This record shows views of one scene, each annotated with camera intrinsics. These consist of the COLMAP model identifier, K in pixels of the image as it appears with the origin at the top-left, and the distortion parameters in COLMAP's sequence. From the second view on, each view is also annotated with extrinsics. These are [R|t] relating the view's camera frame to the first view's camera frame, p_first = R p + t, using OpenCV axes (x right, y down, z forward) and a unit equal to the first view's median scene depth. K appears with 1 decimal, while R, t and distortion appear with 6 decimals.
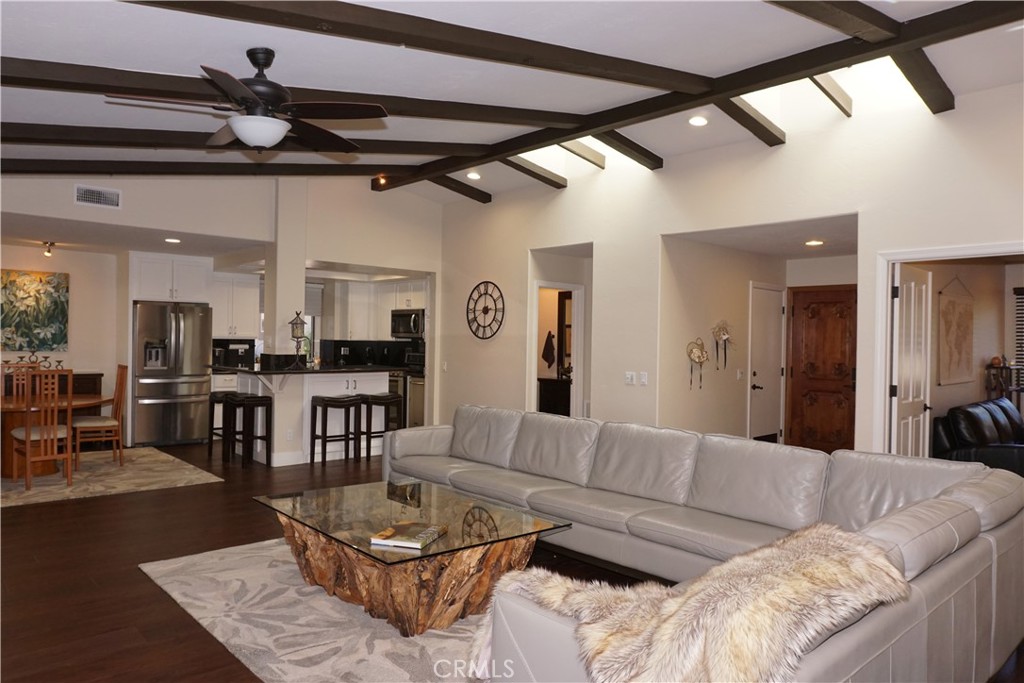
lens RADIAL K [[686.1, 0, 509.5], [0, 686.1, 342.4], [0, 0, 1]] dist [-0.046642, 0.036537]
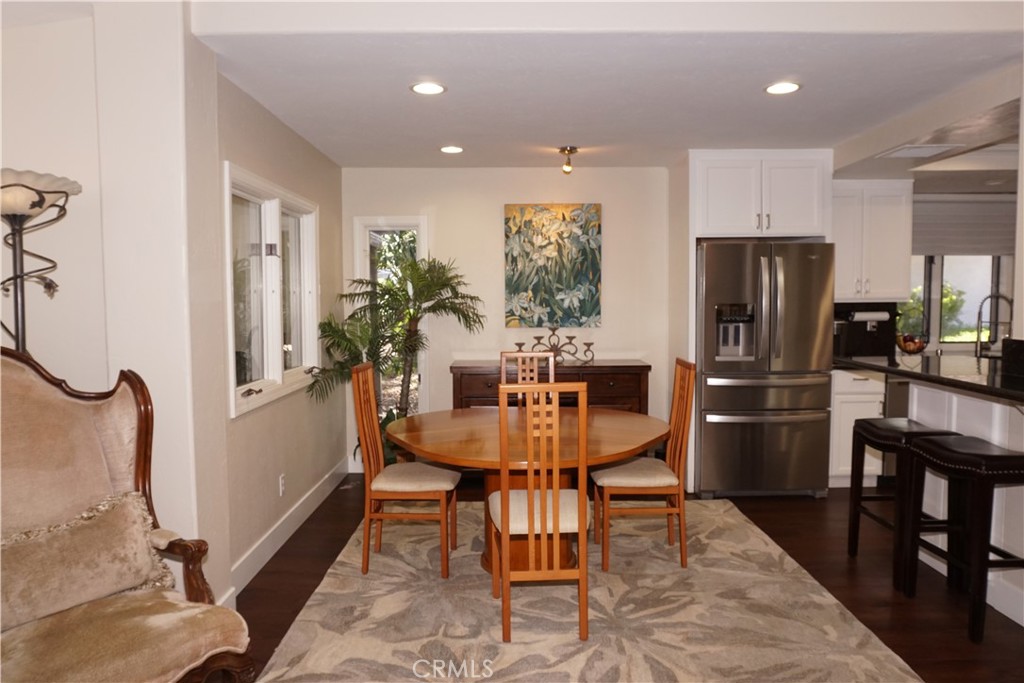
lens RADIAL K [[686.1, 0, 509.5], [0, 686.1, 342.4], [0, 0, 1]] dist [-0.046642, 0.036537]
pose [[0.734825, 0.019773, -0.677969, -0.293126], [0.018557, 0.998615, 0.049239, -0.006193], [0.678003, -0.048763, 0.733440, 0.492357]]
